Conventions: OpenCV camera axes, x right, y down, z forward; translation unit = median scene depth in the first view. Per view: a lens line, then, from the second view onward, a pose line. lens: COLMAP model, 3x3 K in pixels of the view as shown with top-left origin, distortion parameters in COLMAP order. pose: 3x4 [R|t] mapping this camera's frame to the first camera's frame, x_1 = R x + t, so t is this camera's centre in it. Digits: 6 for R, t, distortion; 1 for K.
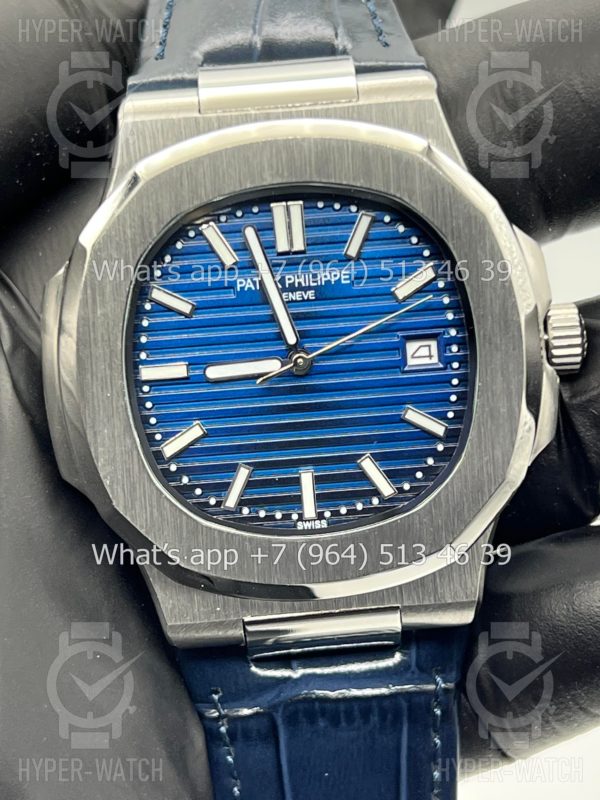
lens RADIAL K [[1839.3, 0, 296.0], [0, 1839.3, 399.0], [0, 0, 1]] dist [0.229825, 0.000000]
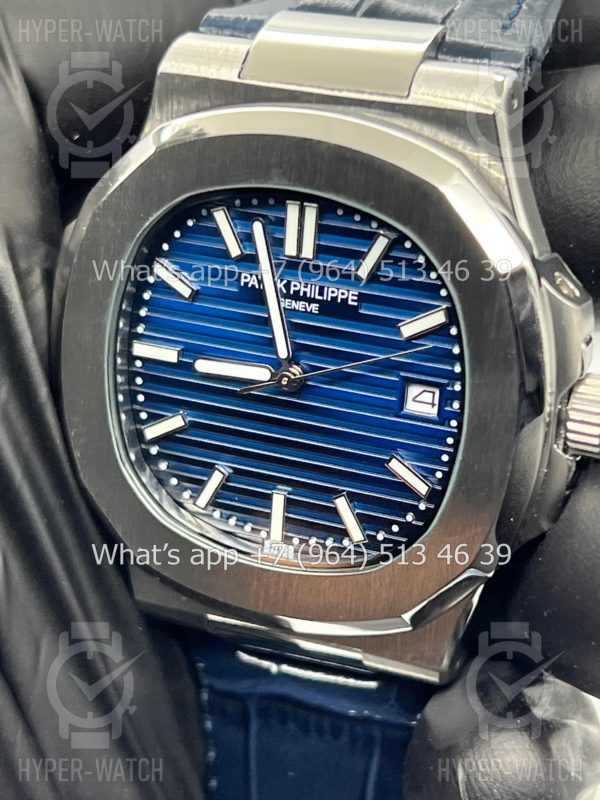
lens RADIAL K [[1839.3, 0, 307.6], [0, 1839.3, 396.4], [0, 0, 1]] dist [0.229825, 0.000000]
pose [[0.909652, 0.246589, -0.334257, 0.312556], [-0.160226, 0.950747, 0.265346, -0.251237], [0.383225, -0.187816, 0.904358, 0.186025]]
